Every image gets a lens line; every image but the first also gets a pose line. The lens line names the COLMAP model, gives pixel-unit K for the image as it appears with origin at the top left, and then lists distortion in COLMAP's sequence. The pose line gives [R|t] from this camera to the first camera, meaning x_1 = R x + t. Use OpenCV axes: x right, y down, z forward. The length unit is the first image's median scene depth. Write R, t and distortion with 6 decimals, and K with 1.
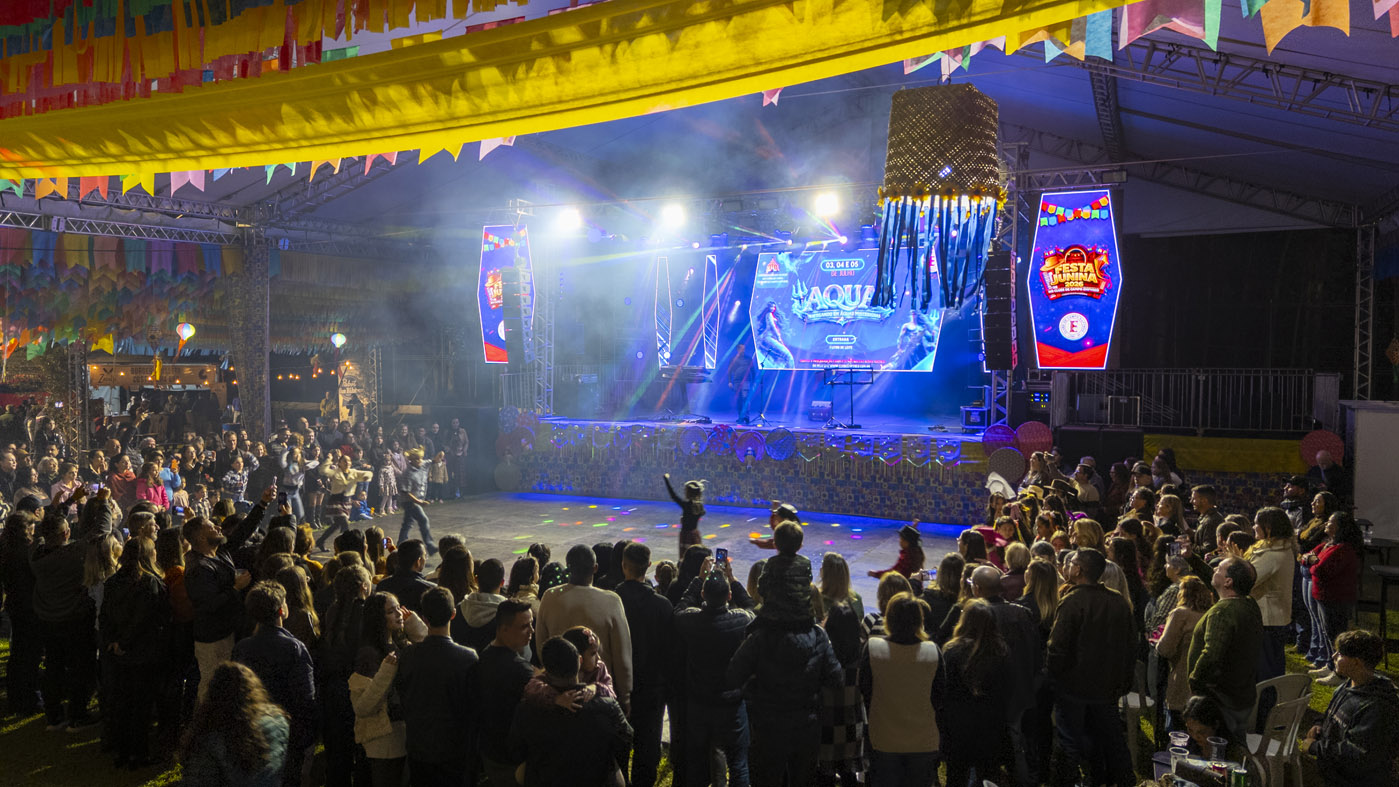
lens RADIAL K [[1025.3, 0, 694.2], [0, 1025.3, 384.5], [0, 0, 1]] dist [0.063332, -0.062033]
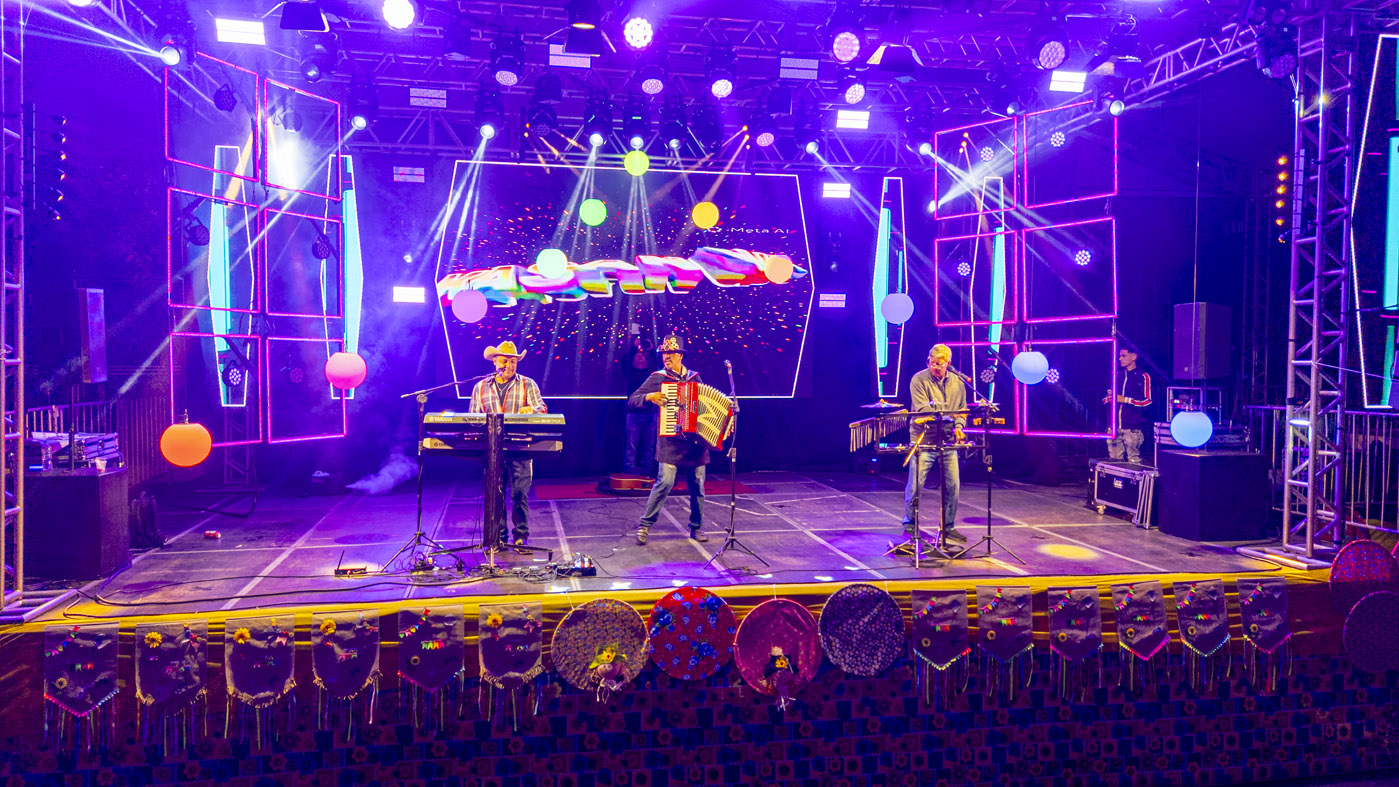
lens RADIAL K [[1025.3, 0, 695.1], [0, 1025.3, 392.1], [0, 0, 1]] dist [0.063332, -0.062033]
pose [[0.812034, -0.034040, 0.582616, -0.190460], [0.015409, 0.999200, 0.036904, -0.045121], [-0.583406, -0.020990, 0.811909, 0.795786]]
